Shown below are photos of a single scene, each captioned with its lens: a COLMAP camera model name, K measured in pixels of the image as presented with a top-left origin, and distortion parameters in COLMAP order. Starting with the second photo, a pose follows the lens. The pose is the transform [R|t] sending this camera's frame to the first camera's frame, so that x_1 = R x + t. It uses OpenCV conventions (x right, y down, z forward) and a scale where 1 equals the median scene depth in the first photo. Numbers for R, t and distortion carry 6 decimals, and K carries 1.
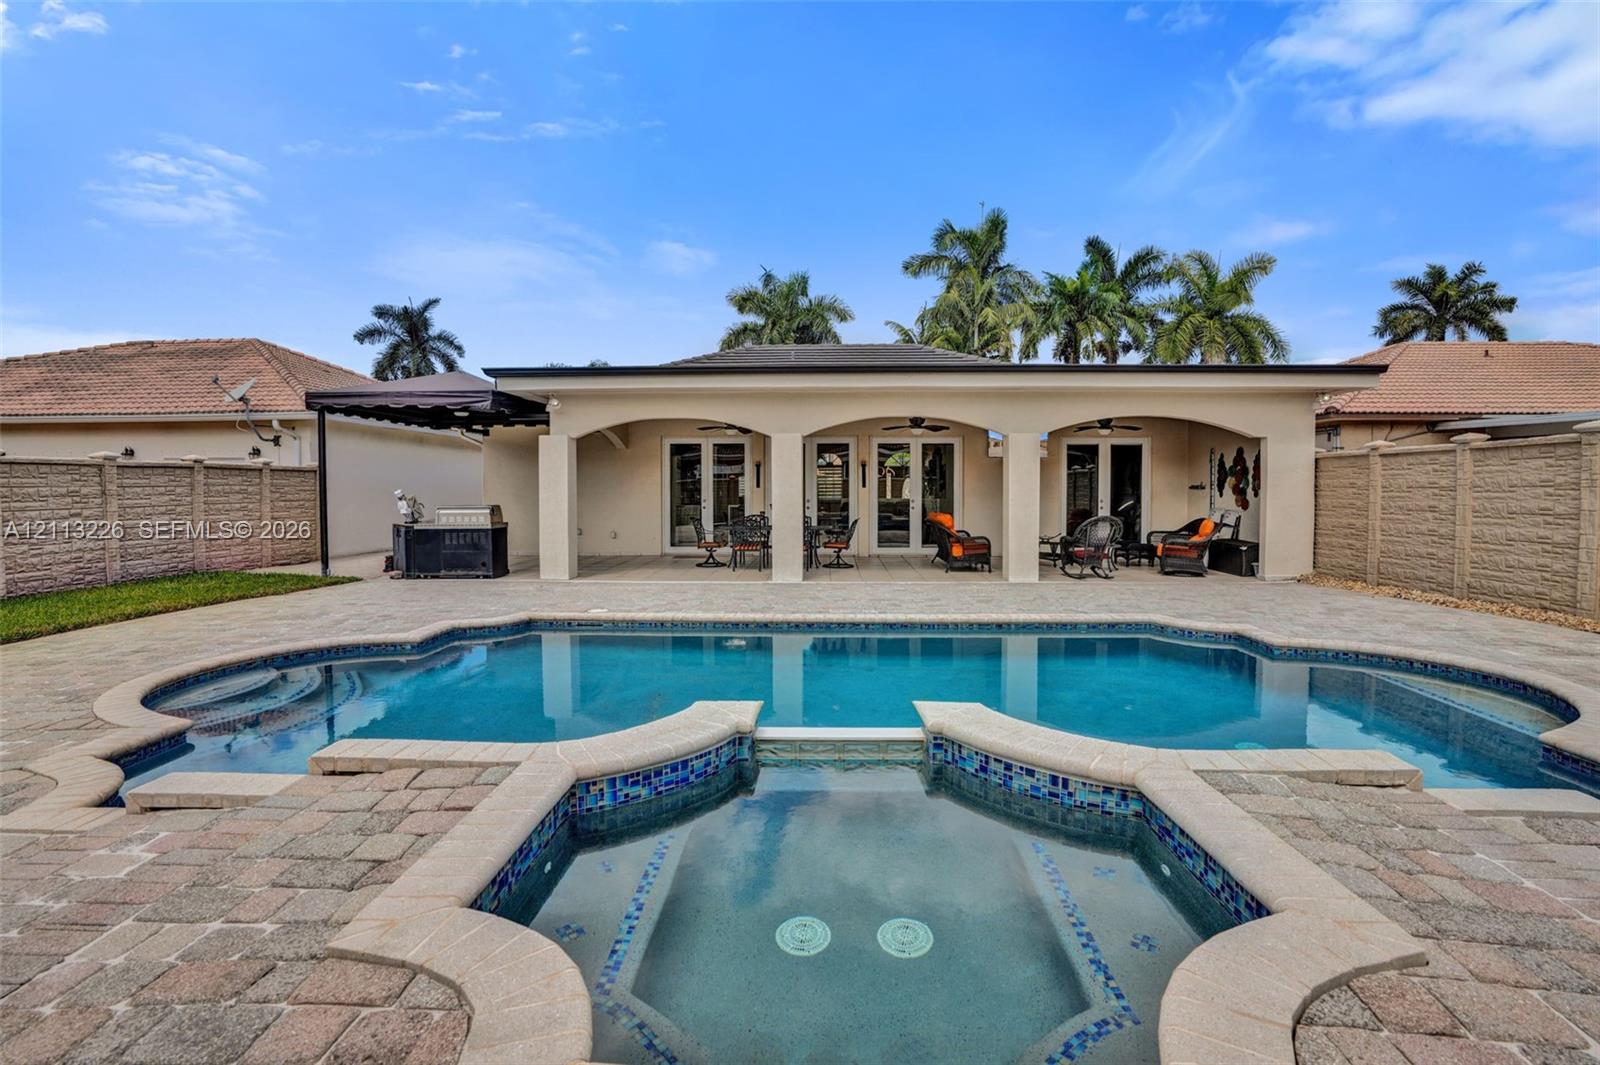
lens RADIAL K [[739.8, 0, 800.0], [0, 739.8, 532.5], [0, 0, 1]] dist [-0.000909, -0.000003]
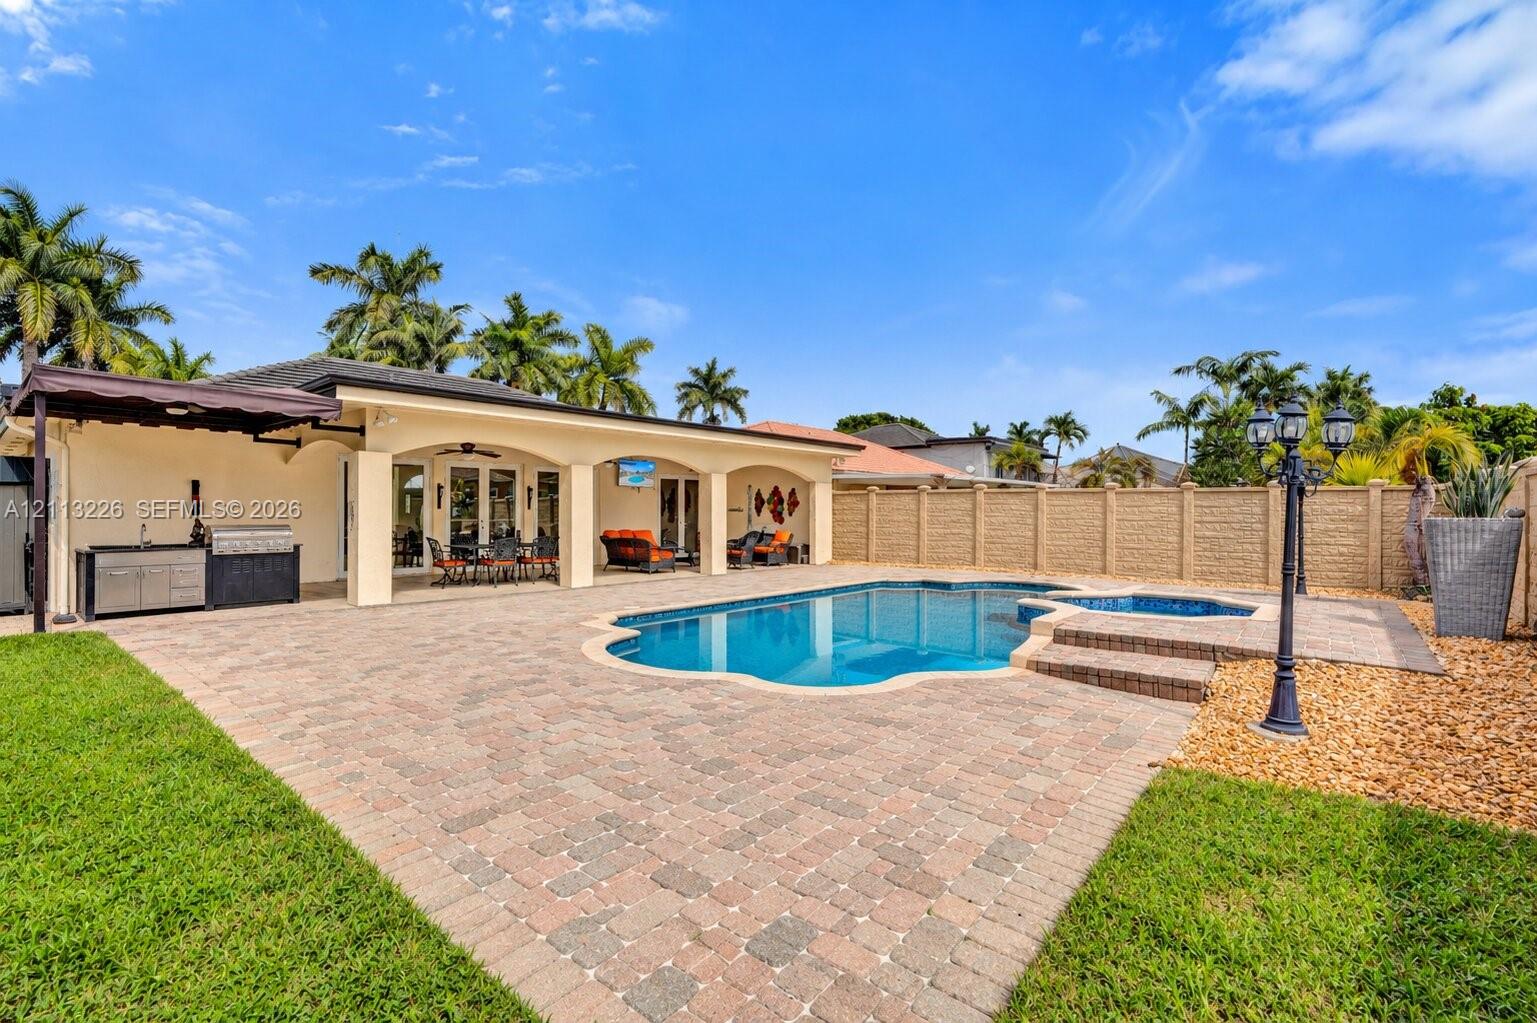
lens RADIAL K [[710.6, 0, 768.5], [0, 710.6, 511.5], [0, 0, 1]] dist [-0.000909, -0.000003]
pose [[0.645721, 0.005355, 0.763555, -0.597859], [0.039621, 0.998393, -0.040508, 0.002134], [-0.762545, 0.056410, 0.644471, 0.027448]]
